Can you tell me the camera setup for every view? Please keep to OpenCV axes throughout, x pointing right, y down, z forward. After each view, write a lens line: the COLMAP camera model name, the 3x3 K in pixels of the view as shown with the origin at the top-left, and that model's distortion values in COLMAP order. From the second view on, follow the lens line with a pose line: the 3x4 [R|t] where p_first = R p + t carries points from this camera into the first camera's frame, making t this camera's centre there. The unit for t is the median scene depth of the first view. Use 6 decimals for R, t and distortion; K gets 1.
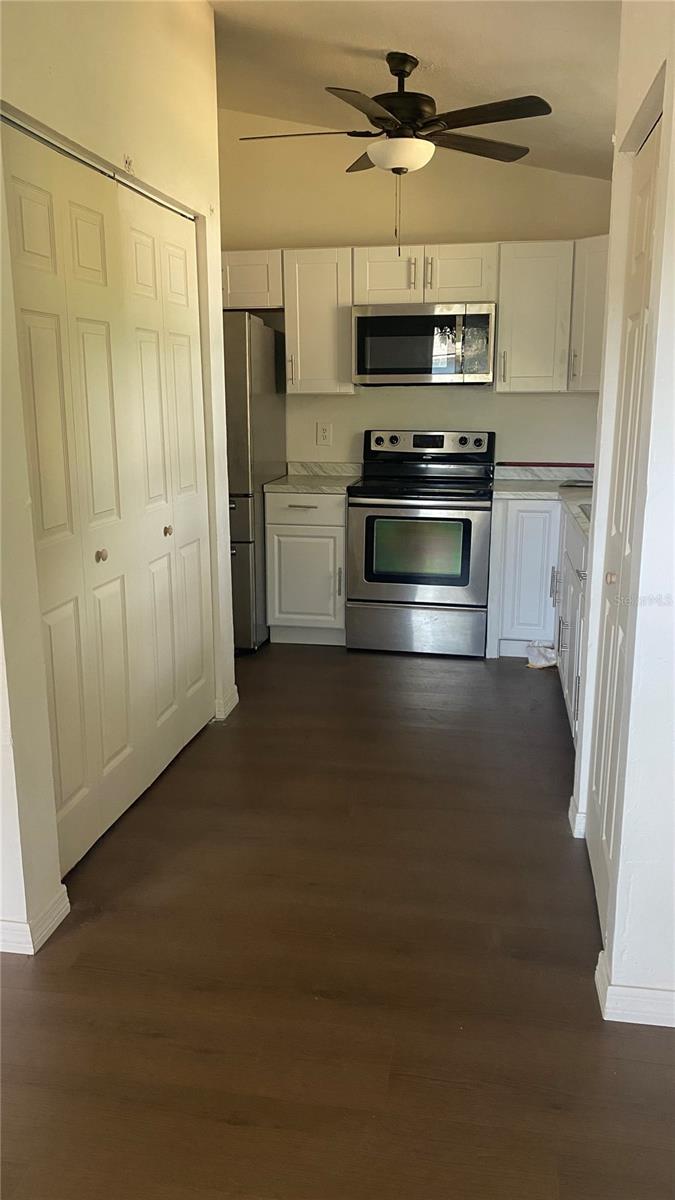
lens RADIAL K [[905.0, 0, 337.5], [0, 905.0, 600.0], [0, 0, 1]] dist [0.150610, -0.356298]
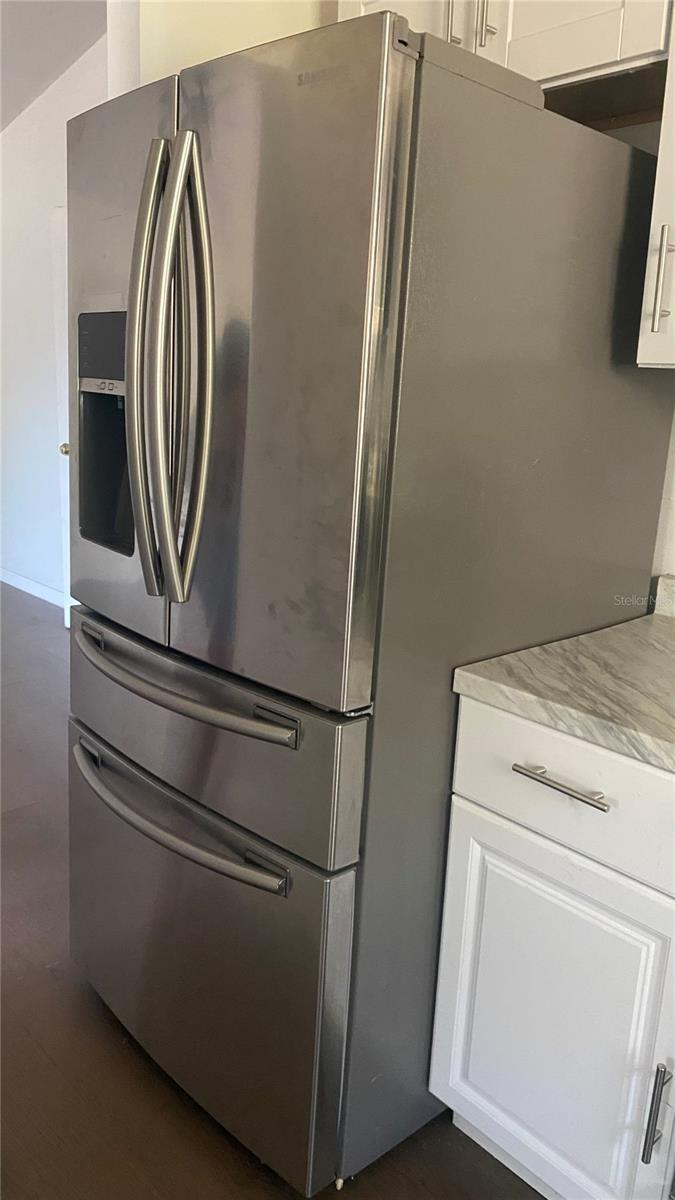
lens RADIAL K [[905.0, 0, 337.5], [0, 905.0, 600.0], [0, 0, 1]] dist [0.150610, -0.356298]
pose [[0.788654, 0.189522, -0.584898, 0.054387], [-0.181559, 0.980670, 0.072955, -0.162501], [0.587419, 0.048657, 0.807819, 0.737015]]
